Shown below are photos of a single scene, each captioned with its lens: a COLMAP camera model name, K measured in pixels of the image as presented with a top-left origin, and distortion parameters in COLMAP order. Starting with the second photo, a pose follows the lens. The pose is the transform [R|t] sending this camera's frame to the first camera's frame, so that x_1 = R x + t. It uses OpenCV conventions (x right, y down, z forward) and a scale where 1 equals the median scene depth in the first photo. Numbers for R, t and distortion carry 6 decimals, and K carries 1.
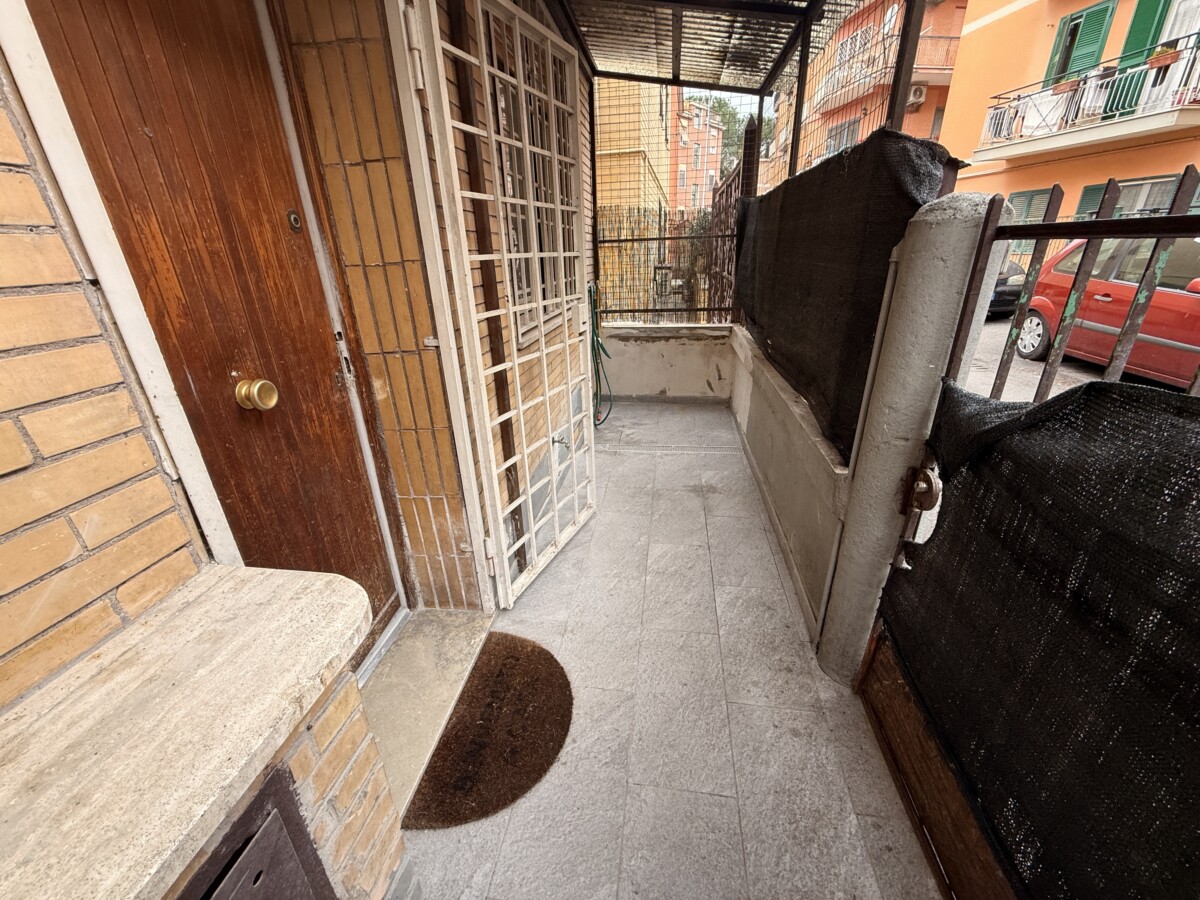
lens RADIAL K [[475.6, 0, 597.5], [0, 475.6, 450.9], [0, 0, 1]] dist [0.000897, -0.000199]
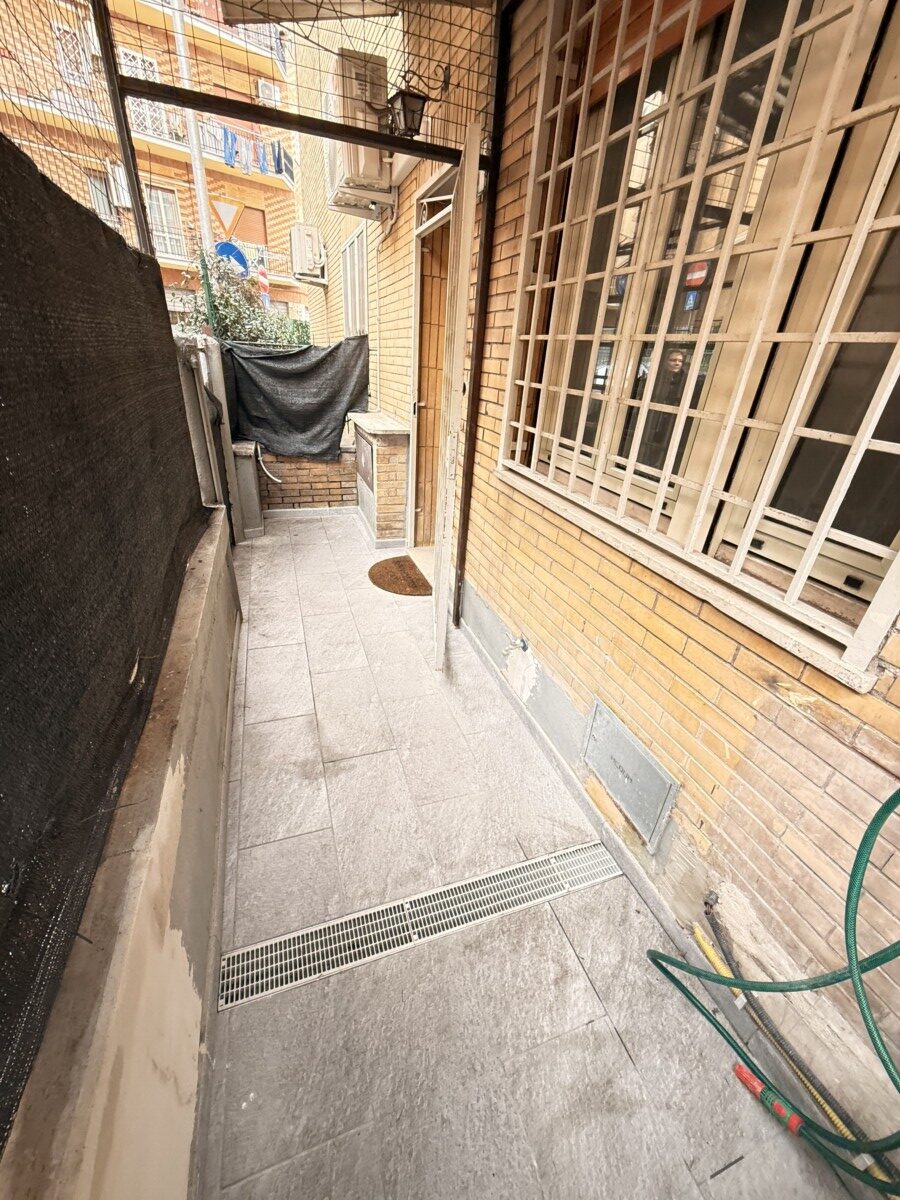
lens RADIAL K [[475.6, 0, 452.4], [0, 475.6, 602.1], [0, 0, 1]] dist [0.000897, -0.000199]
pose [[-0.882930, 0.193973, -0.427561, 0.602741], [-0.216410, 0.640018, 0.737254, -1.143445], [0.416654, 0.743472, -0.523114, 2.511295]]
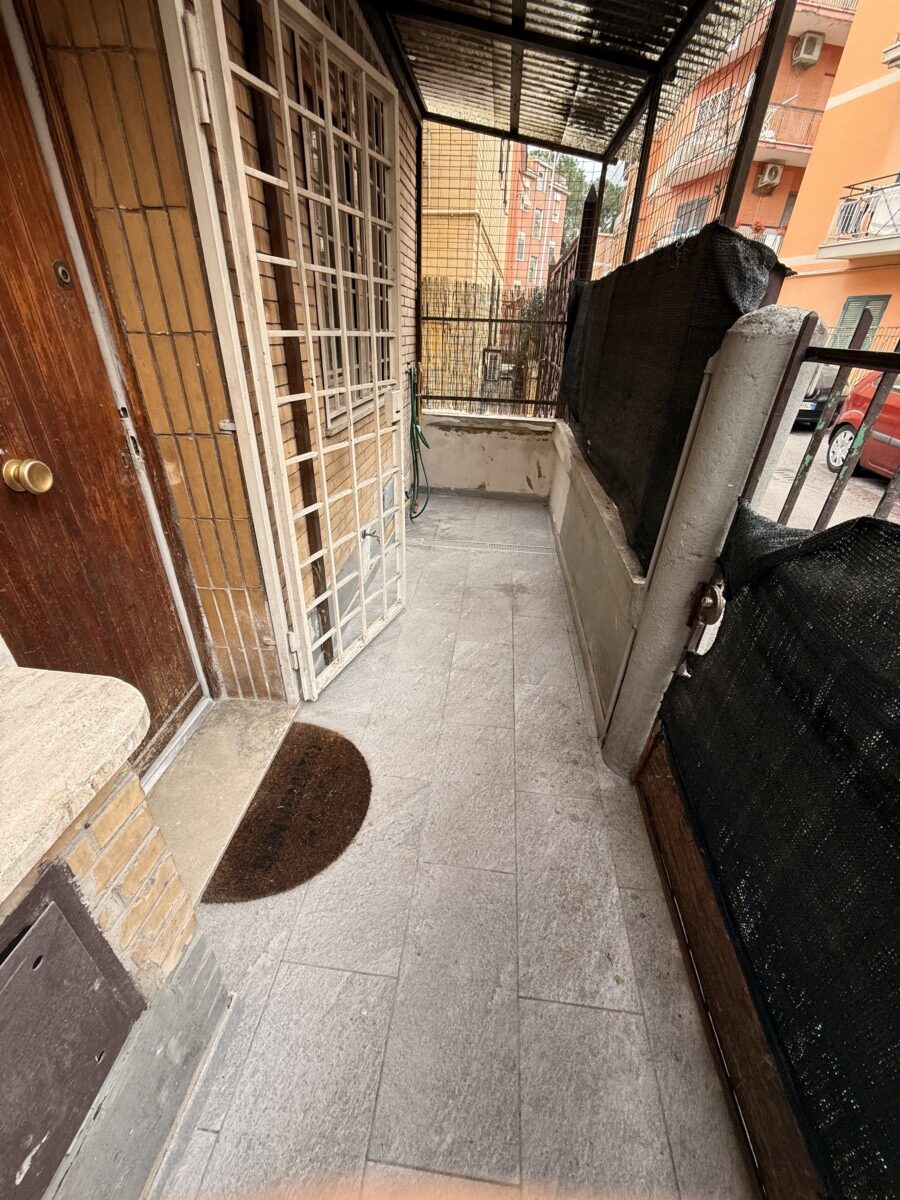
lens RADIAL K [[475.6, 0, 450.6], [0, 475.6, 604.1], [0, 0, 1]] dist [0.000897, -0.000199]
pose [[0.996695, 0.037302, 0.072170, 0.034243], [-0.046482, 0.990420, 0.130030, -0.025056], [-0.066628, -0.132955, 0.988880, 0.001145]]
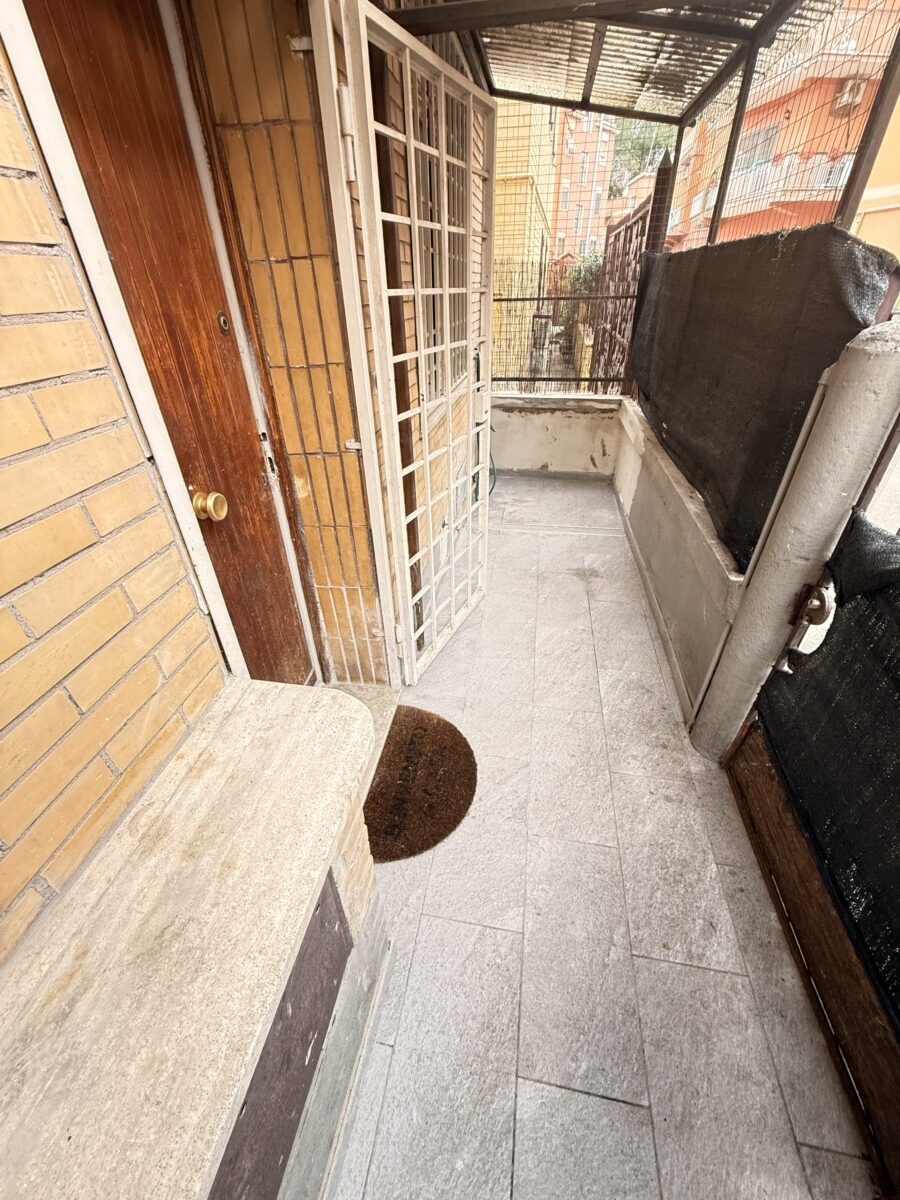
lens RADIAL K [[475.6, 0, 450.1], [0, 475.6, 598.5], [0, 0, 1]] dist [0.000897, -0.000199]
pose [[0.999609, 0.025032, -0.012475, -0.122772], [-0.022305, 0.982596, 0.184412, -0.101144], [0.016874, -0.184061, 0.982770, -0.077038]]
